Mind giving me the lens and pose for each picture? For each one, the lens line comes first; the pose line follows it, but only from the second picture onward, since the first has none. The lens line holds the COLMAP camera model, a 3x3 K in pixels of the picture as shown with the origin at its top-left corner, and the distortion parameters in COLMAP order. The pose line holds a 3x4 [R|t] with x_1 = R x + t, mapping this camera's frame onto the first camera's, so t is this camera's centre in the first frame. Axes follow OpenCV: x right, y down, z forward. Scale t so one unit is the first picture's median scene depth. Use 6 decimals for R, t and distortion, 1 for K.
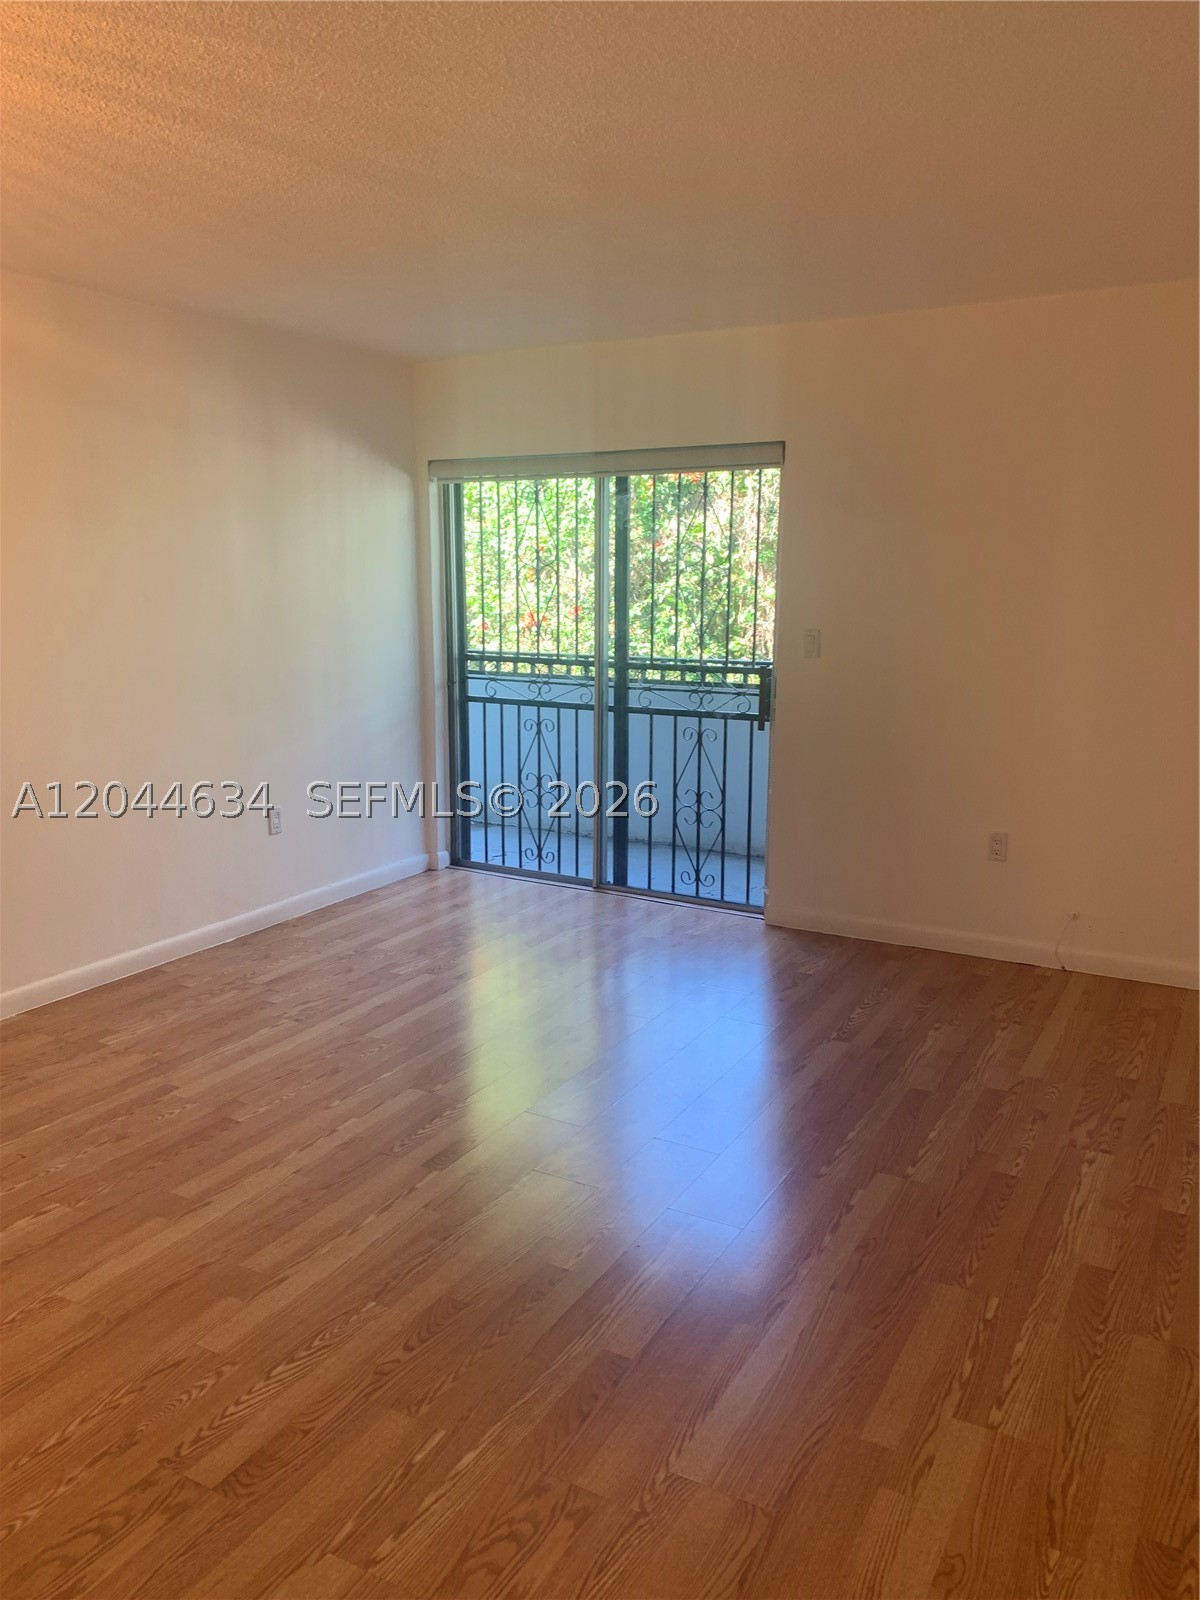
lens RADIAL K [[1220.7, 0, 582.8], [0, 1220.7, 791.3], [0, 0, 1]] dist [0.016652, -0.007999]
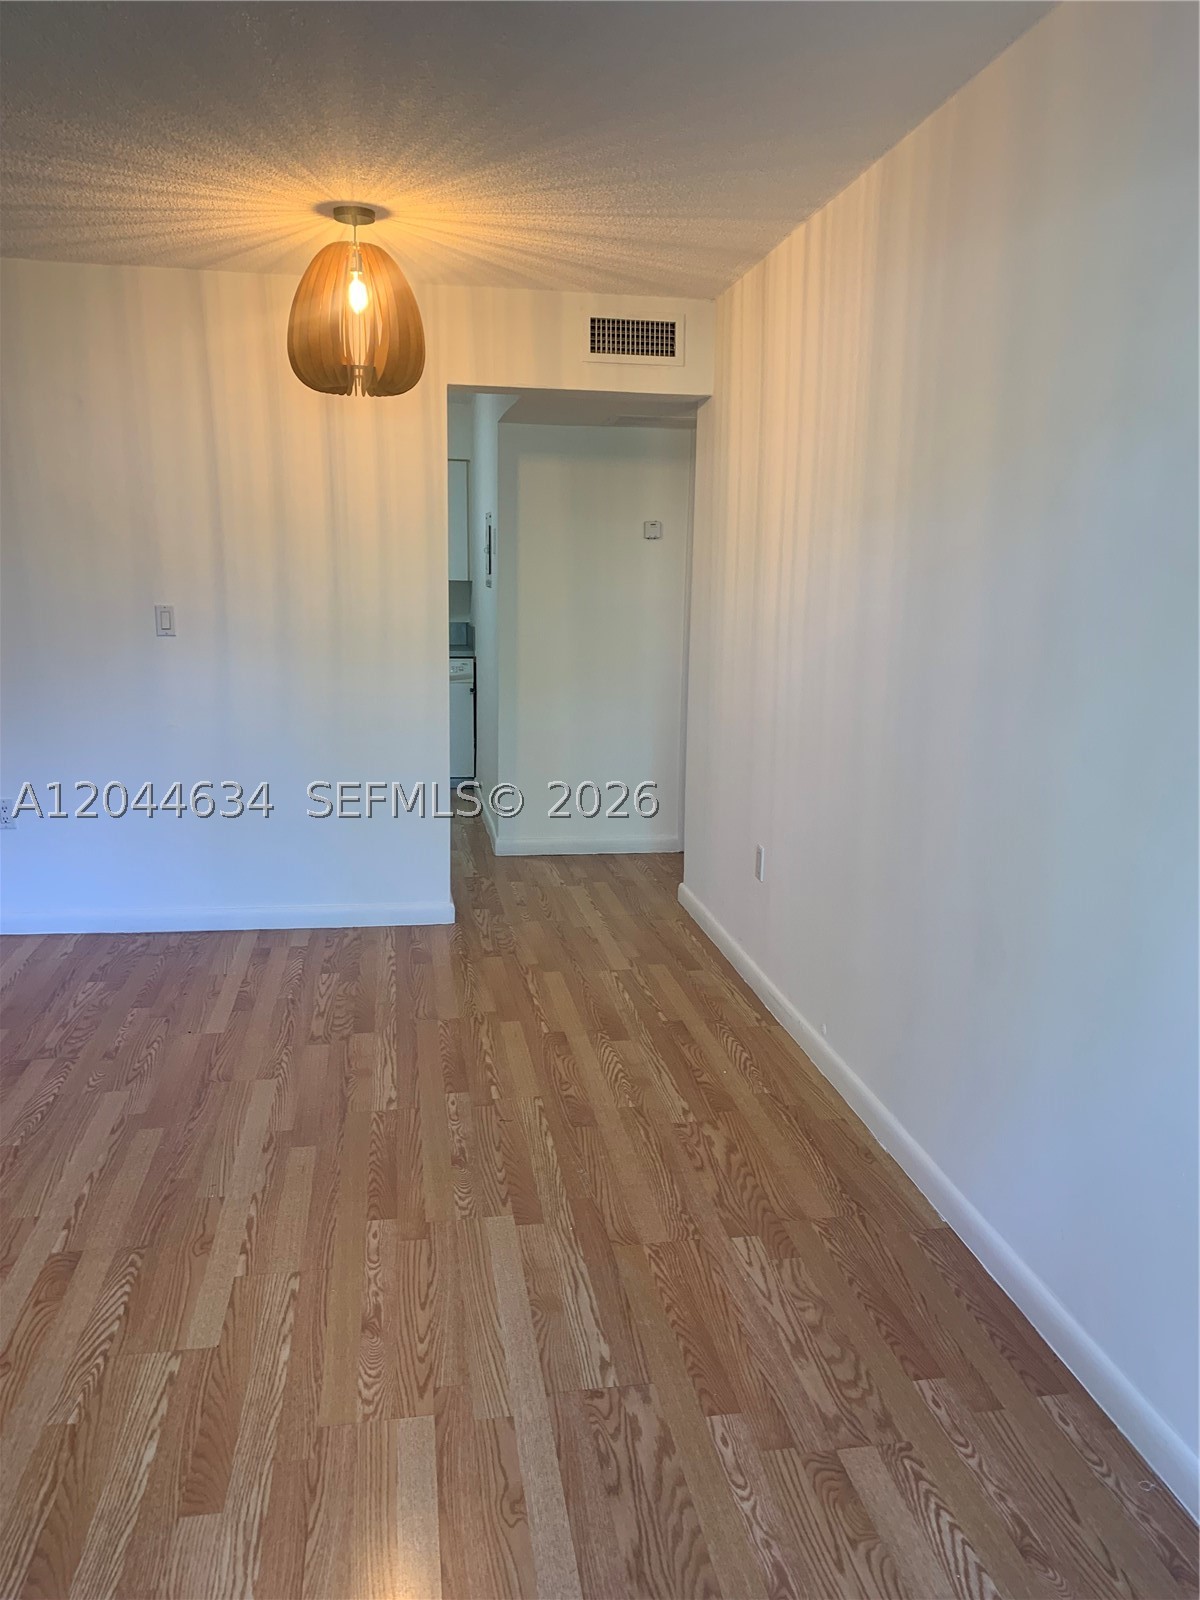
lens RADIAL K [[1220.7, 0, 591.5], [0, 1220.7, 798.0], [0, 0, 1]] dist [0.016652, -0.007999]
pose [[-0.773263, 0.106315, -0.625110, 0.067676], [-0.128131, 0.939308, 0.318249, -0.227595], [0.621005, 0.326186, -0.712710, 1.381812]]
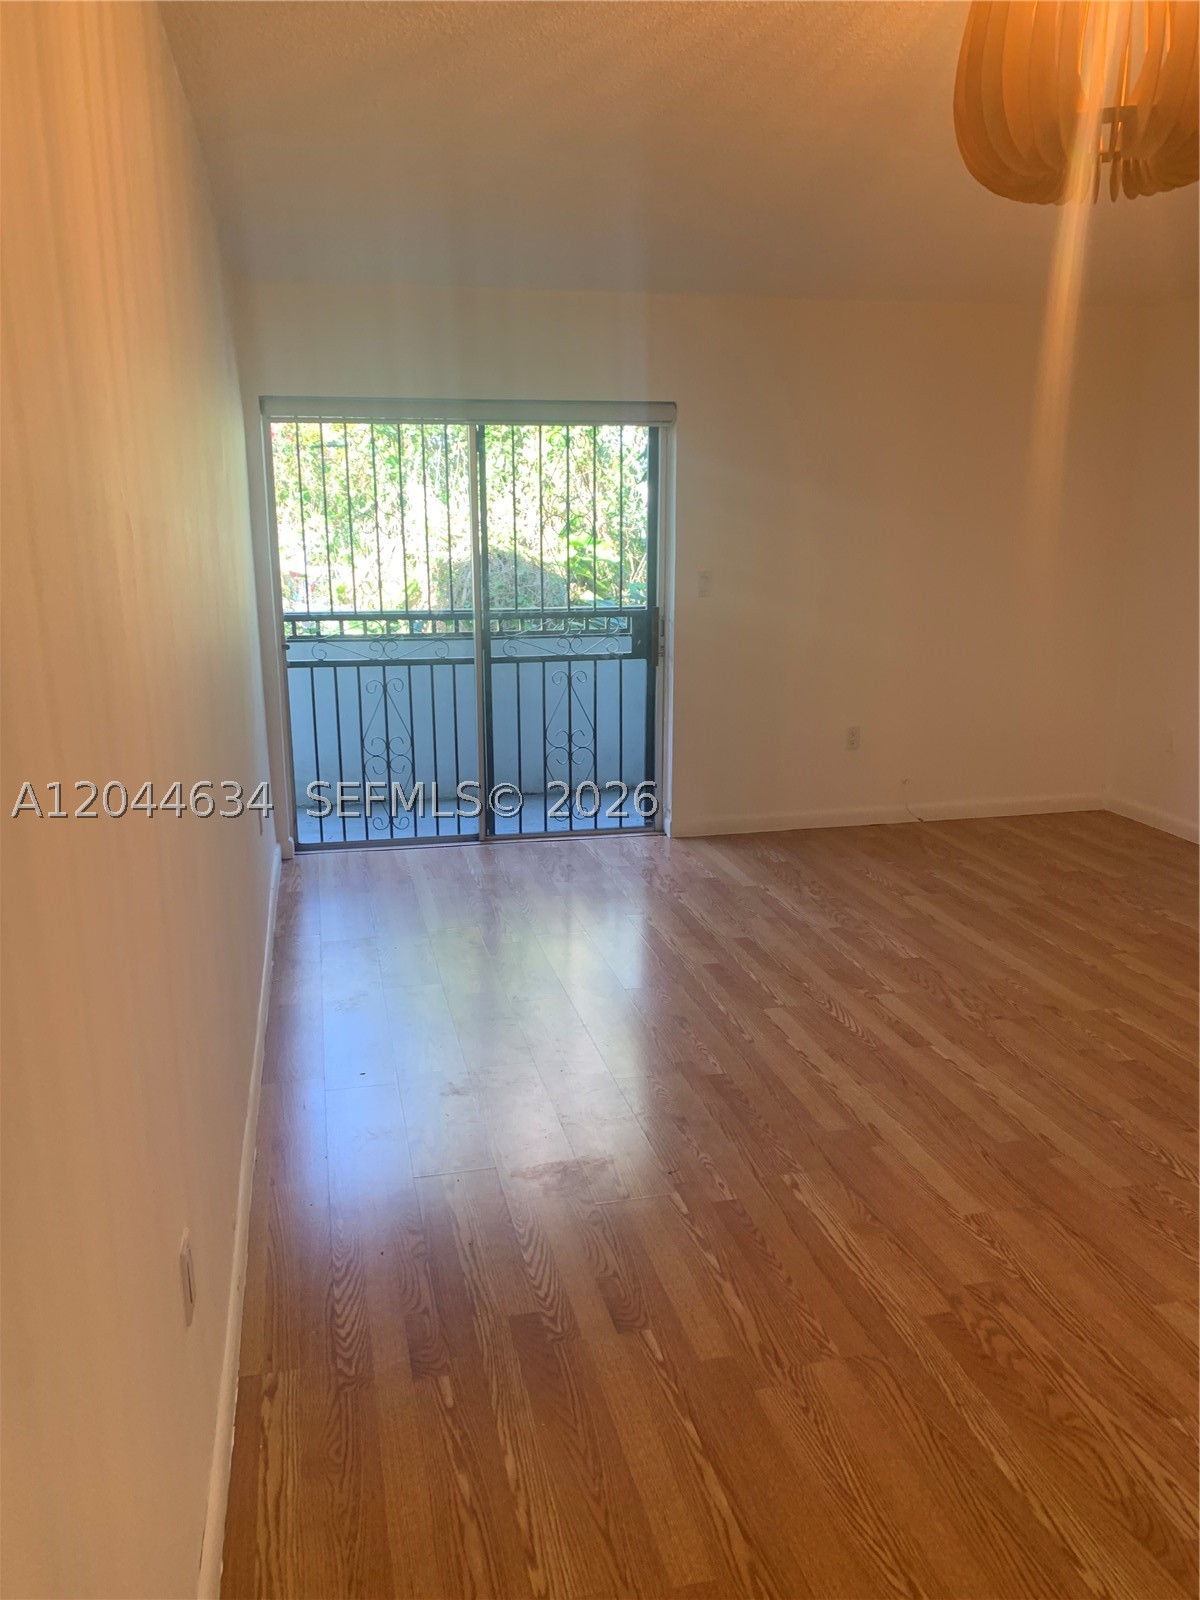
lens RADIAL K [[1220.7, 0, 584.6], [0, 1220.7, 810.5], [0, 0, 1]] dist [0.016652, -0.007999]
pose [[0.729570, -0.158231, 0.665350, -0.875409], [0.126637, 0.987299, 0.095936, -0.046000], [-0.672079, 0.014266, 0.740342, 0.297679]]
